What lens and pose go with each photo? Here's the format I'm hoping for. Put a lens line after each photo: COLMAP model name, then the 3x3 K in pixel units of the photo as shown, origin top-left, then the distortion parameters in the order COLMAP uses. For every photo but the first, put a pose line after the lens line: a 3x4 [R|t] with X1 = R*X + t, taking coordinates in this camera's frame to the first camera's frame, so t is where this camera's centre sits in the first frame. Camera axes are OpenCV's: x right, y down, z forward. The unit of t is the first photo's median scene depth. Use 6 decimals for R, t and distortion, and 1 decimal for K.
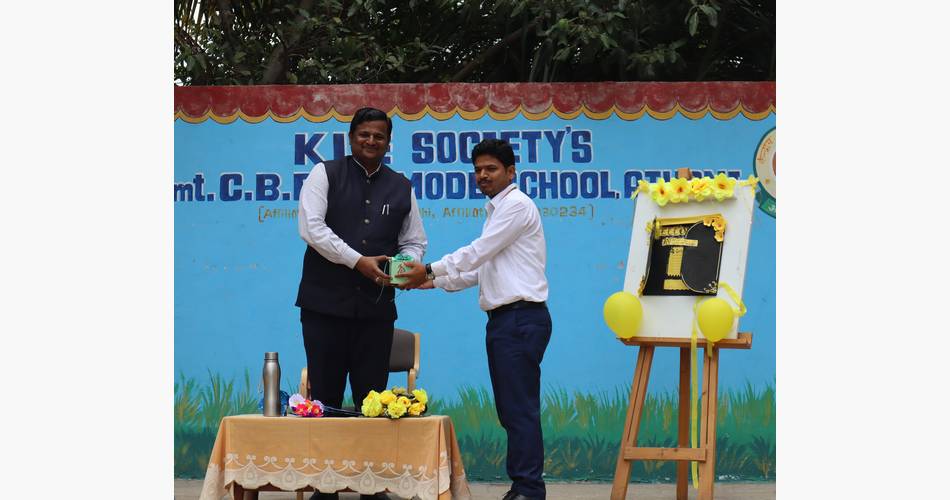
lens RADIAL K [[1717.6, 0, 484.0], [0, 1717.6, 248.0], [0, 0, 1]] dist [-0.183557, 0.000000]
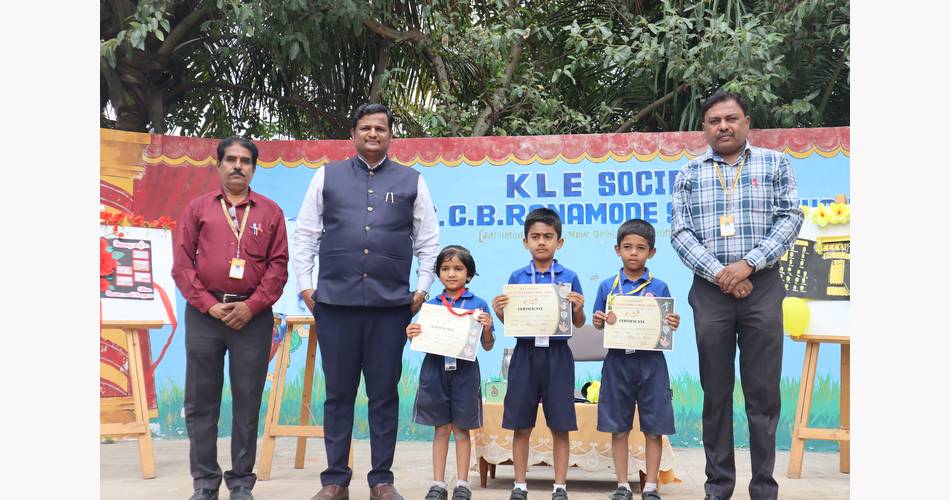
lens RADIAL K [[1026.0, 0, 468.3], [0, 1026.0, 267.7], [0, 0, 1]] dist [0.045552, 0.000000]
pose [[0.995533, -0.001751, -0.094400, -0.066617], [0.001736, 0.999998, -0.000241, 0.004549], [0.094400, 0.000076, 0.995534, 0.224548]]
